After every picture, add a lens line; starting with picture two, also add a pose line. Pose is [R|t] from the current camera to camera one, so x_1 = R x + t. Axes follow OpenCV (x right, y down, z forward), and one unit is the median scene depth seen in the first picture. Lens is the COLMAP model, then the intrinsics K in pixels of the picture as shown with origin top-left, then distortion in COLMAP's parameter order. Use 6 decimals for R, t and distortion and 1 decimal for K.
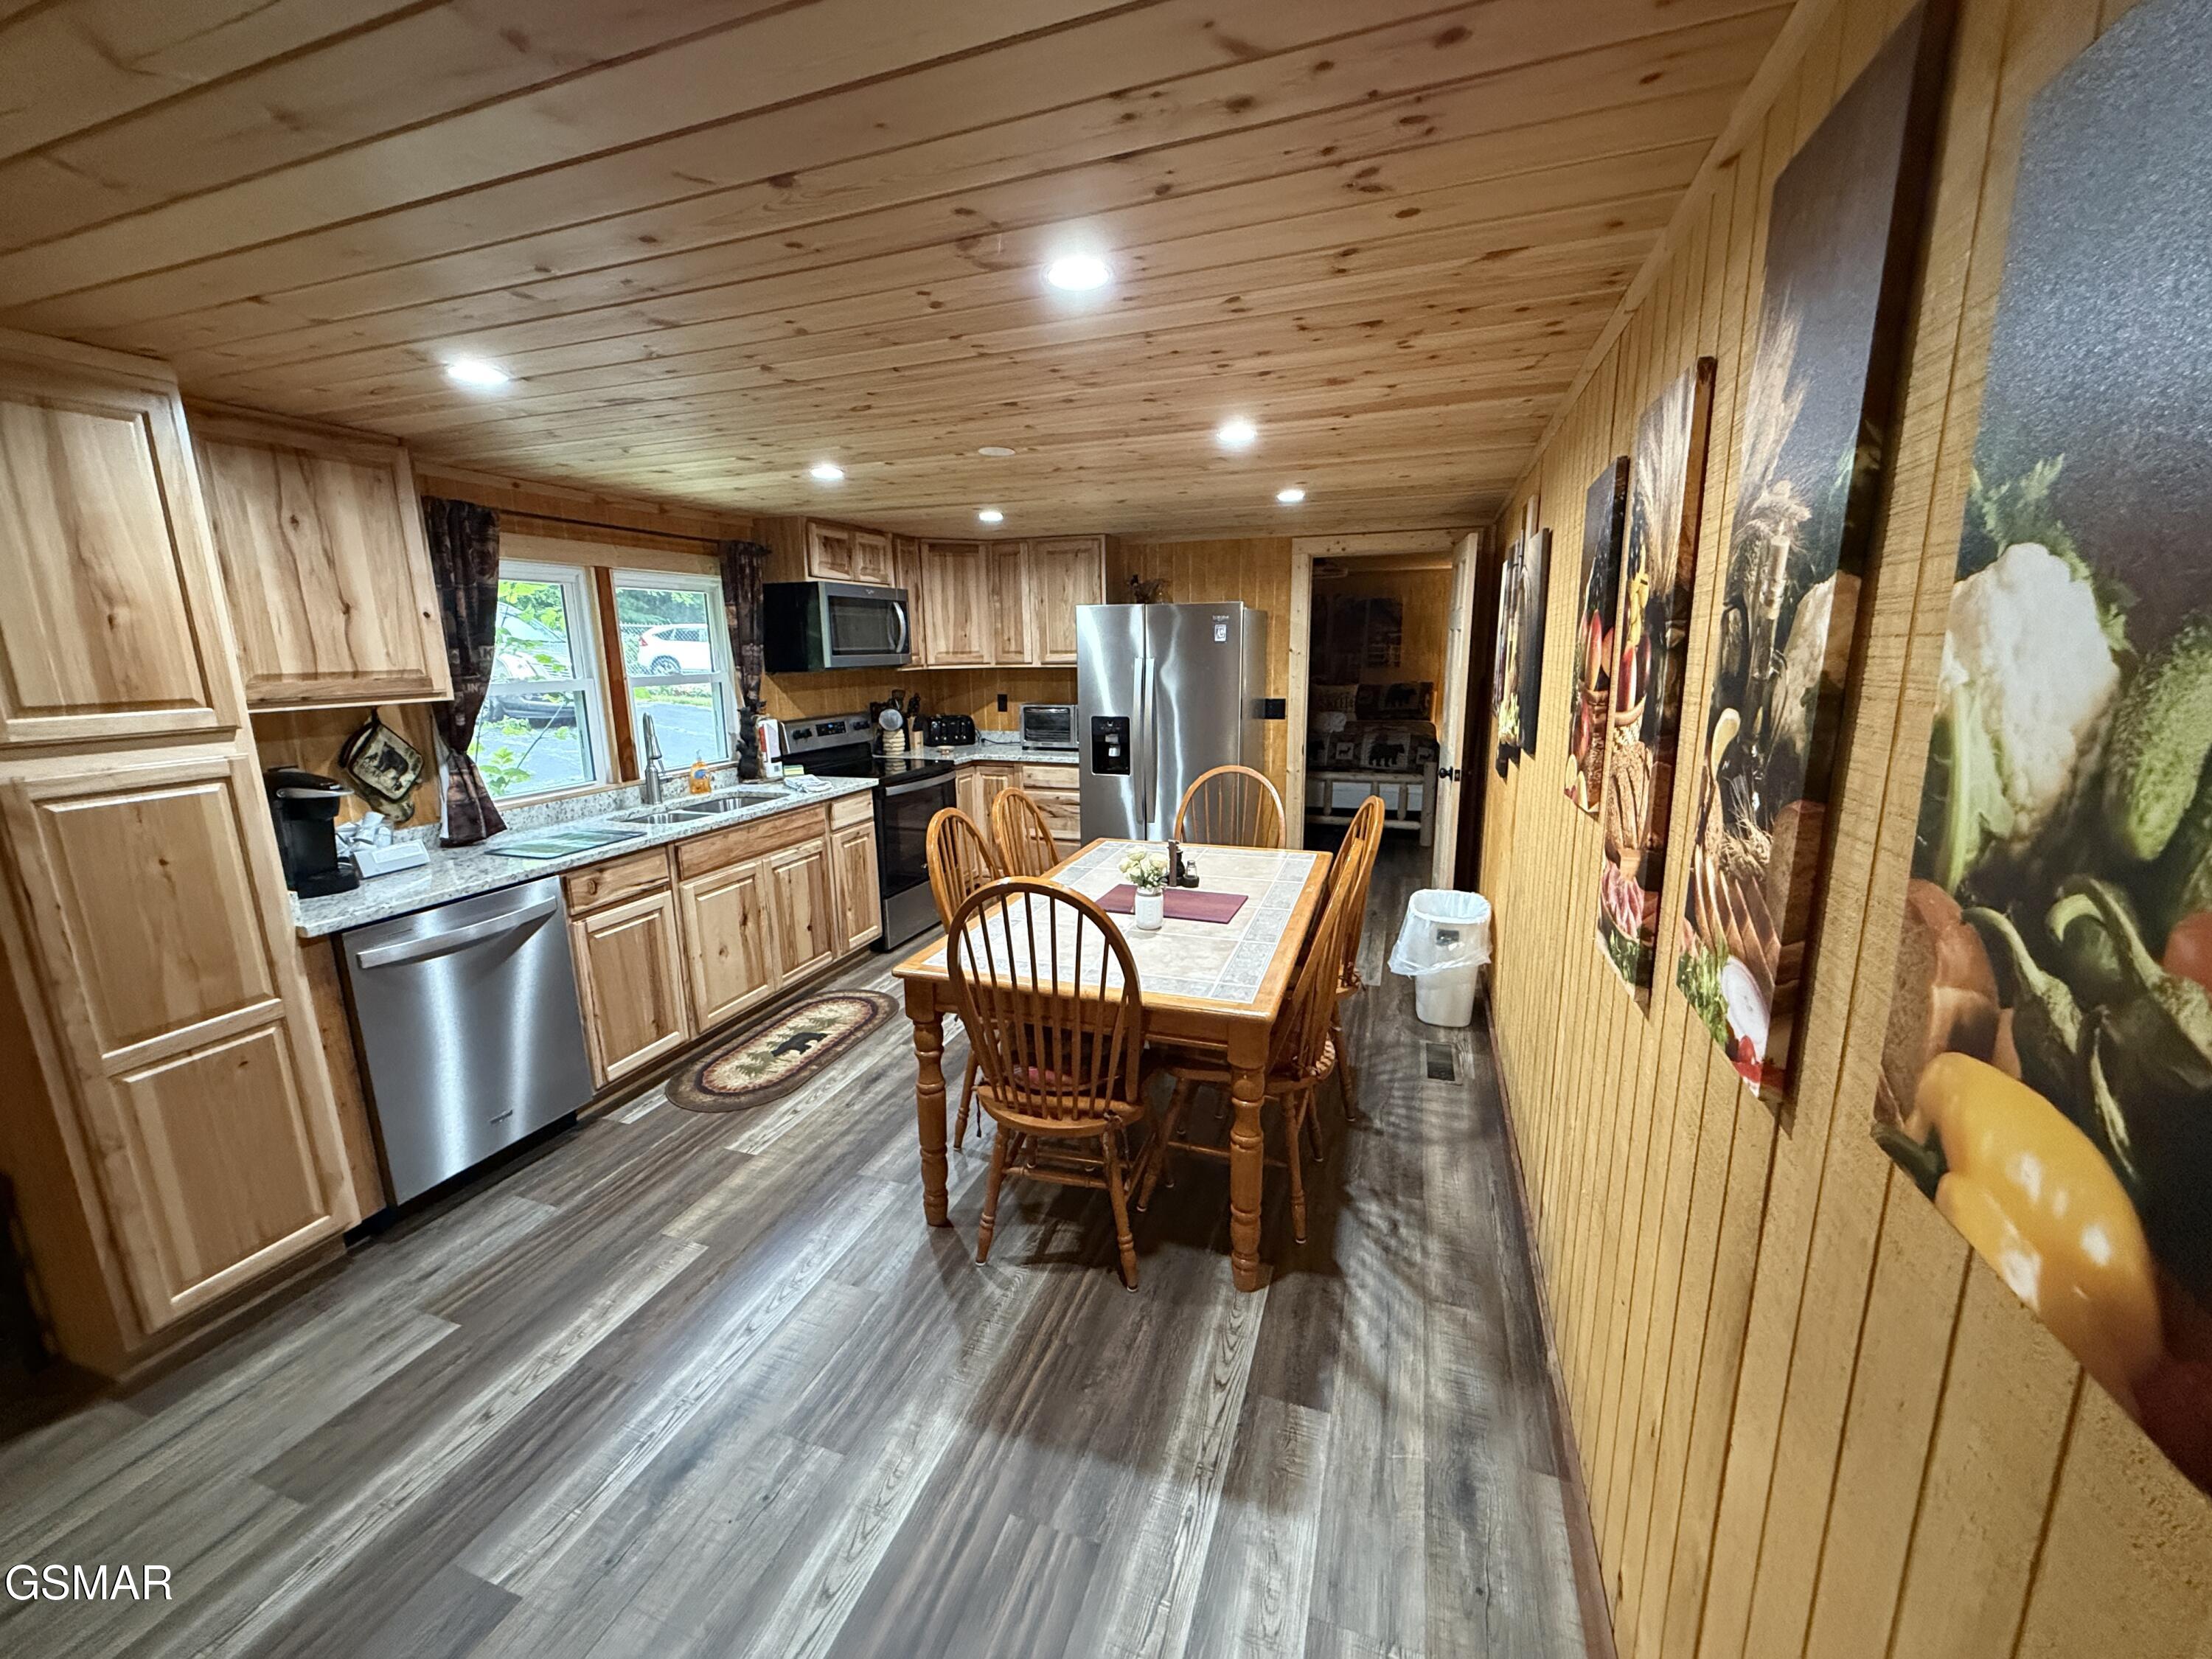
lens RADIAL K [[890.9, 0, 1096.4], [0, 890.9, 833.7], [0, 0, 1]] dist [0.015016, 0.000080]
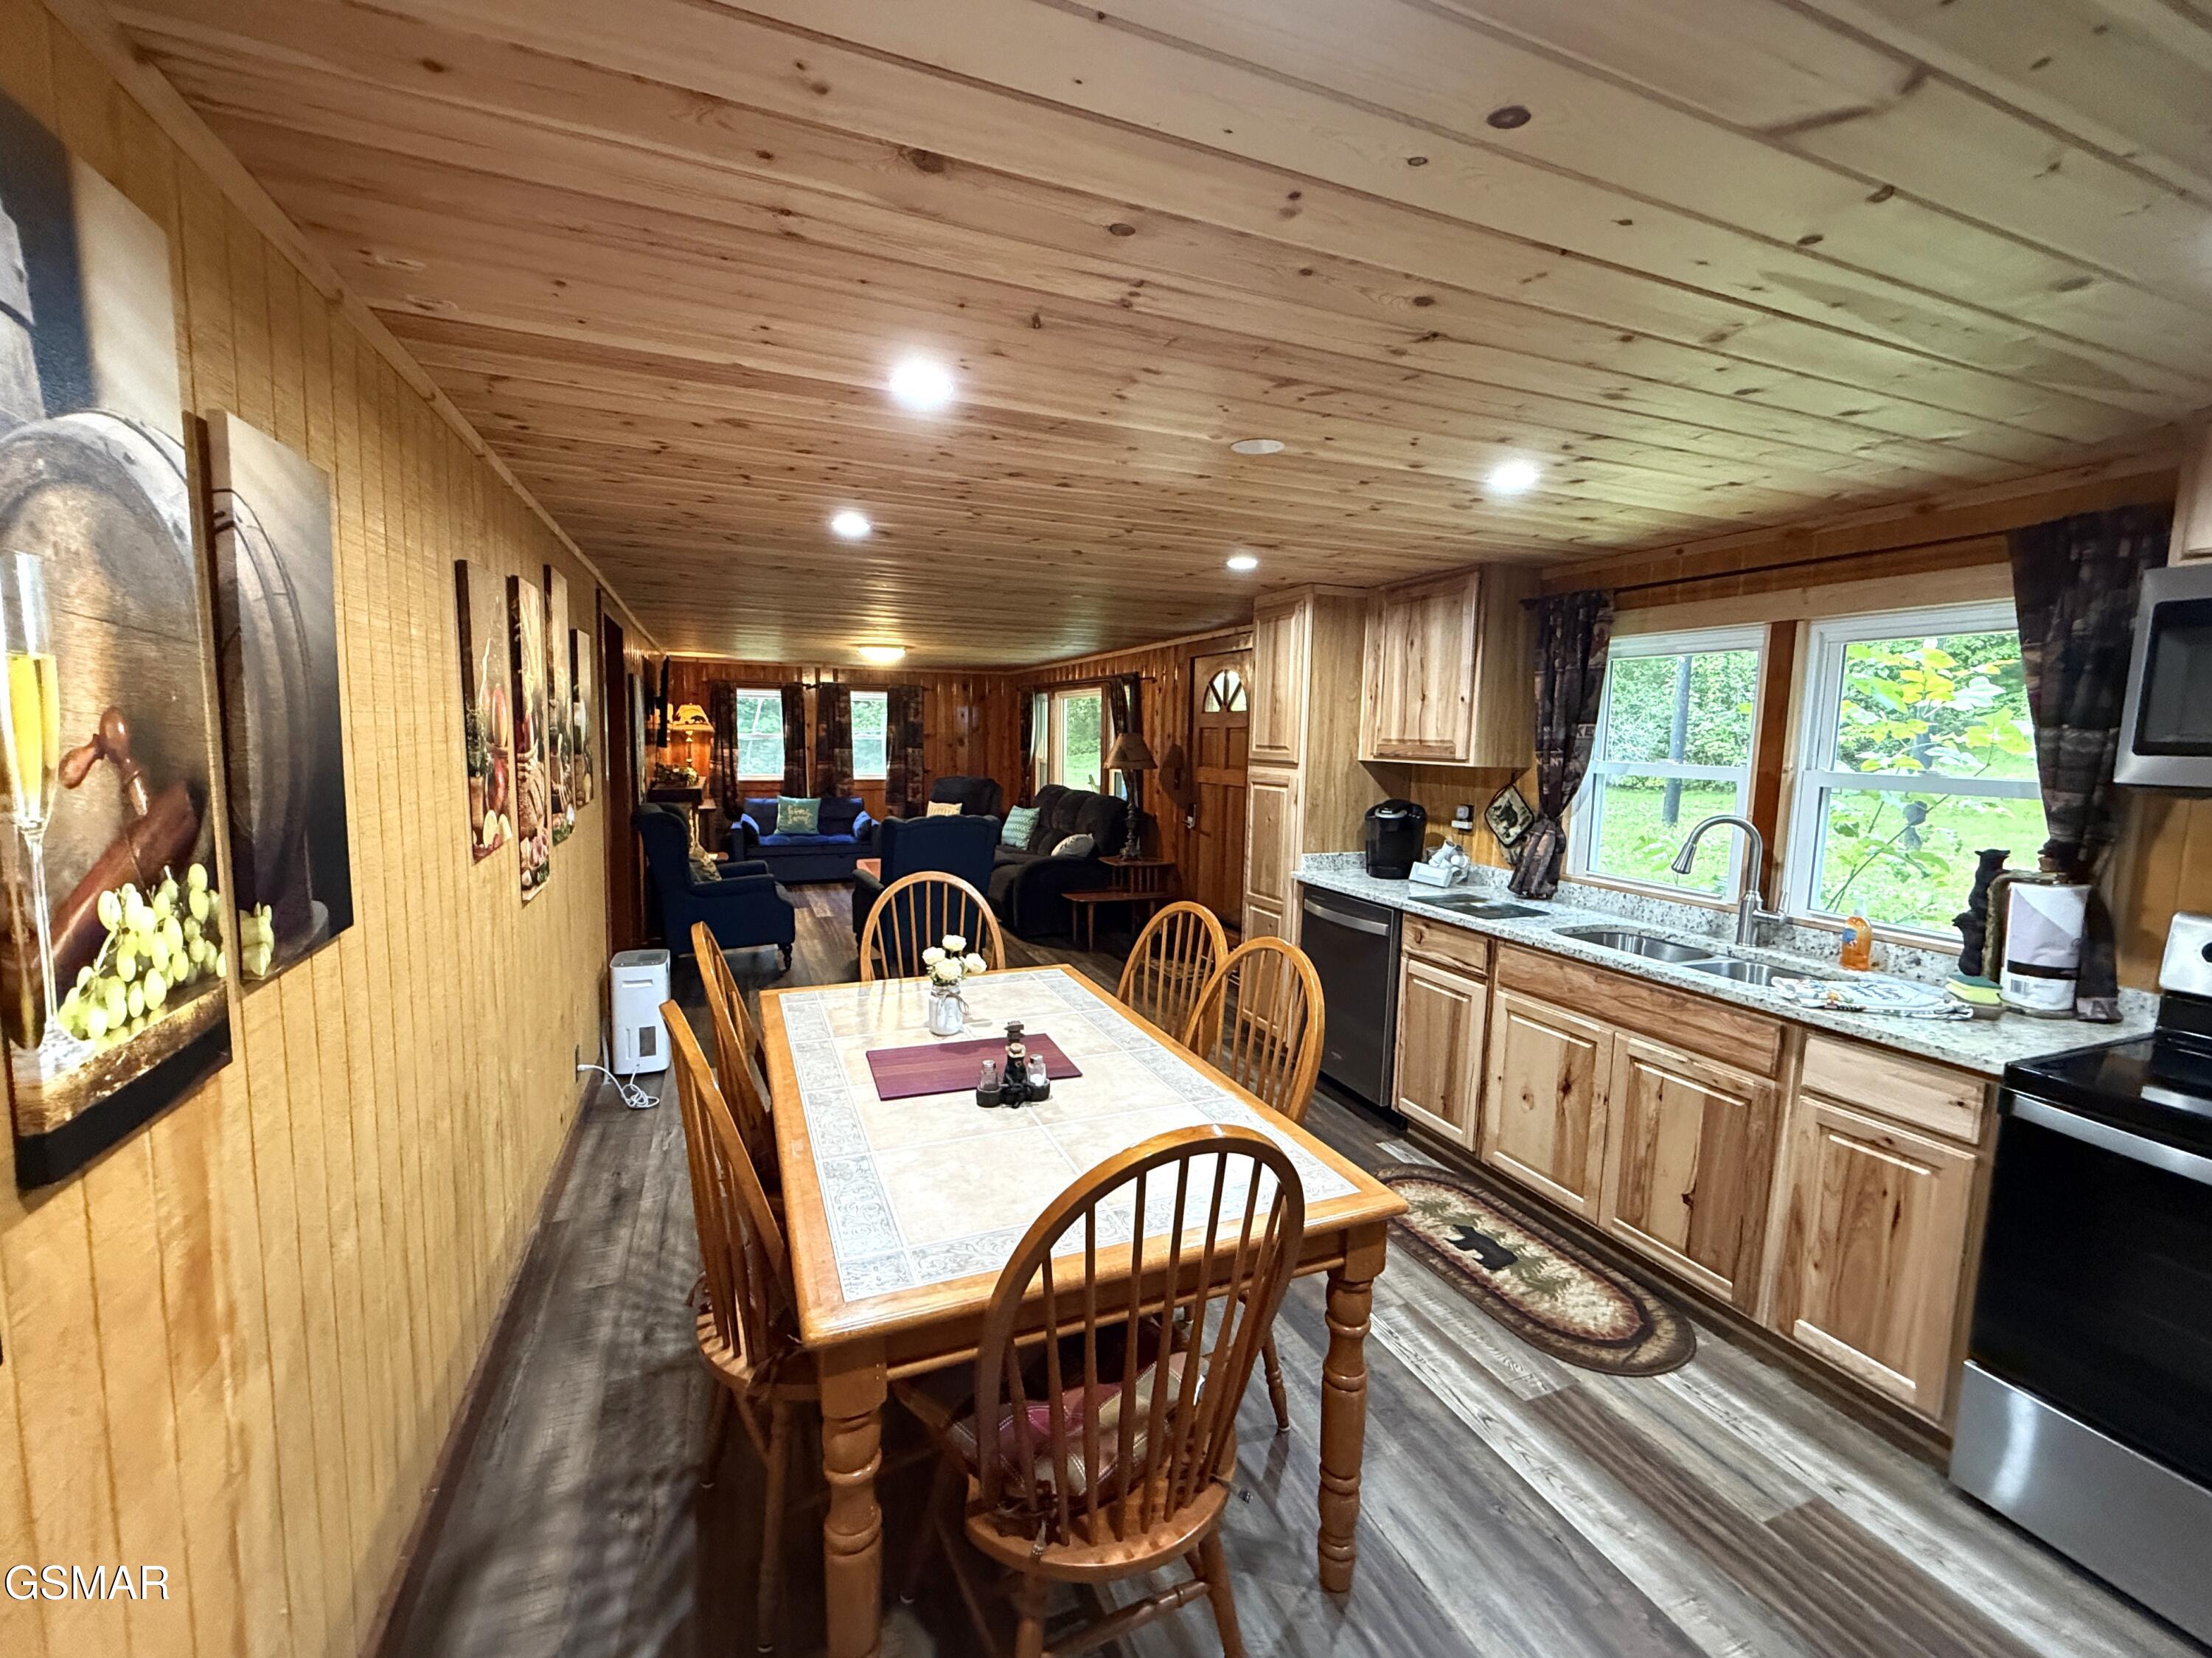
lens RADIAL K [[890.8, 0, 1091.3], [0, 890.8, 826.6], [0, 0, 1]] dist [0.015016, 0.000080]
pose [[-0.746958, 0.075467, -0.660575, 0.361073], [-0.144501, 0.951361, 0.272086, -0.244353], [0.648979, 0.298691, -0.699721, 1.145238]]
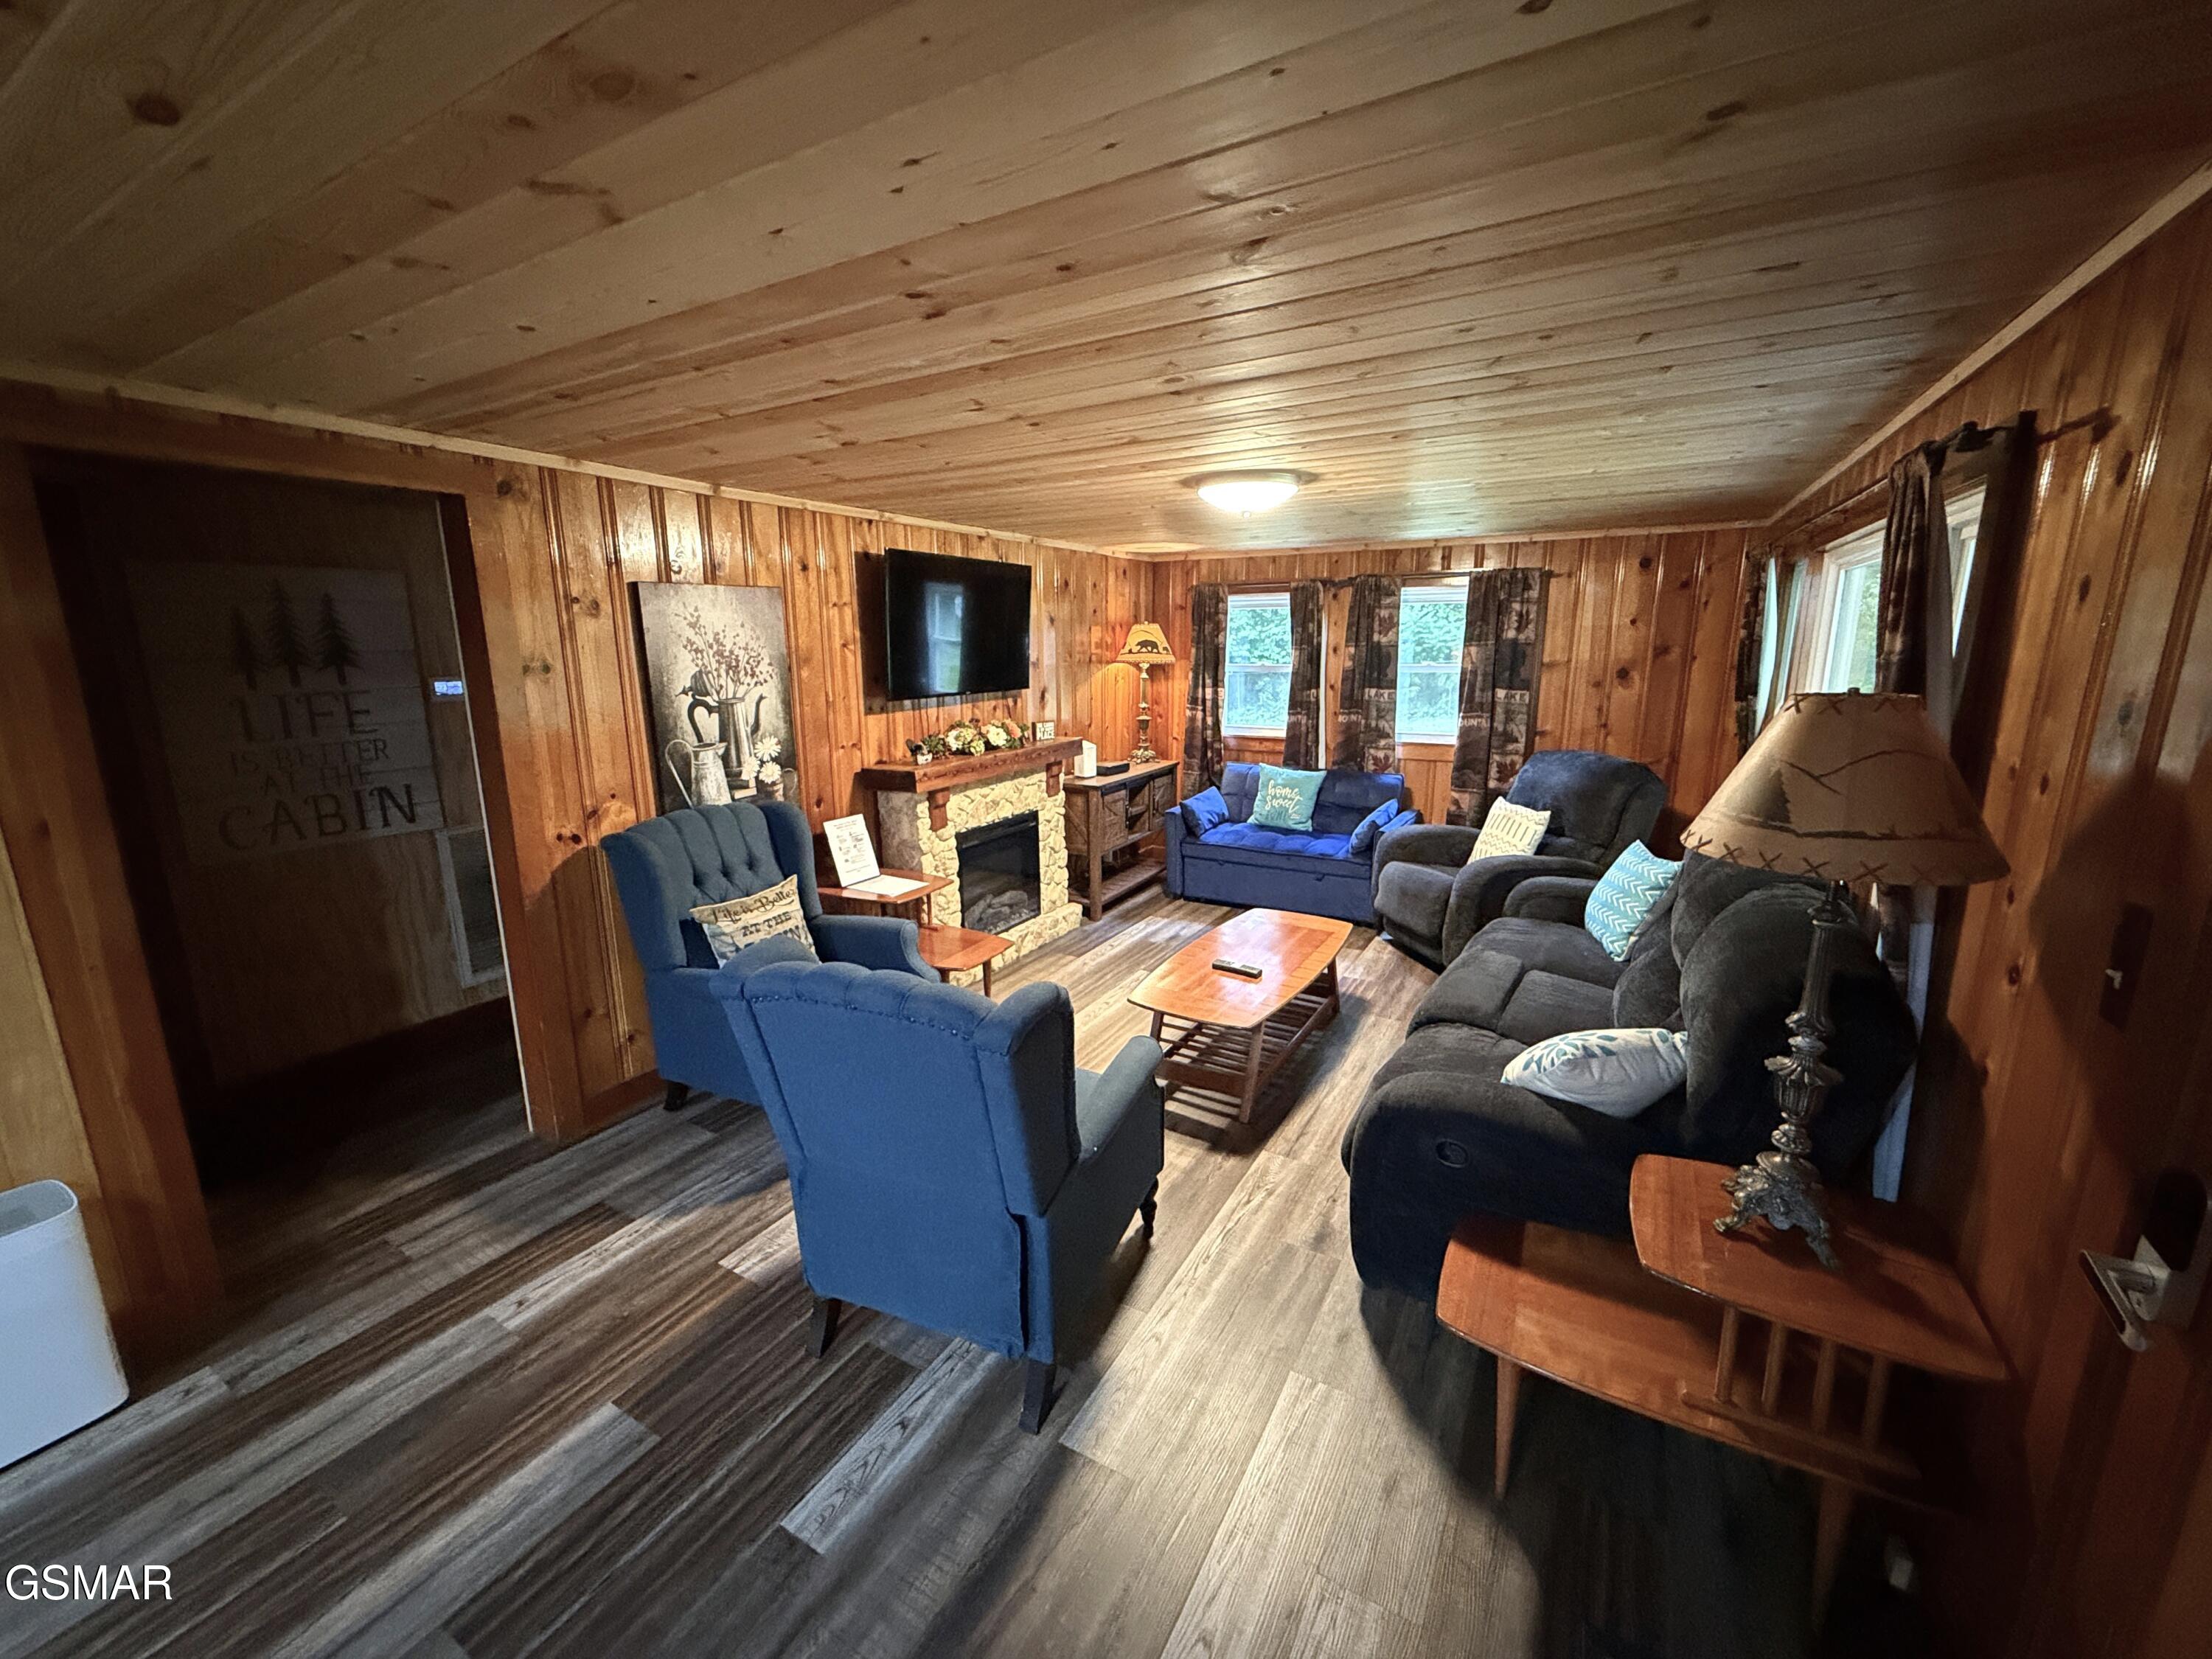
lens RADIAL K [[890.9, 0, 1103.3], [0, 890.9, 822.0], [0, 0, 1]] dist [0.015016, 0.000080]
pose [[-0.984232, -0.006899, 0.176748, 0.150141], [0.065253, 0.914598, 0.399065, -0.208959], [-0.164407, 0.404306, -0.899726, 0.970898]]
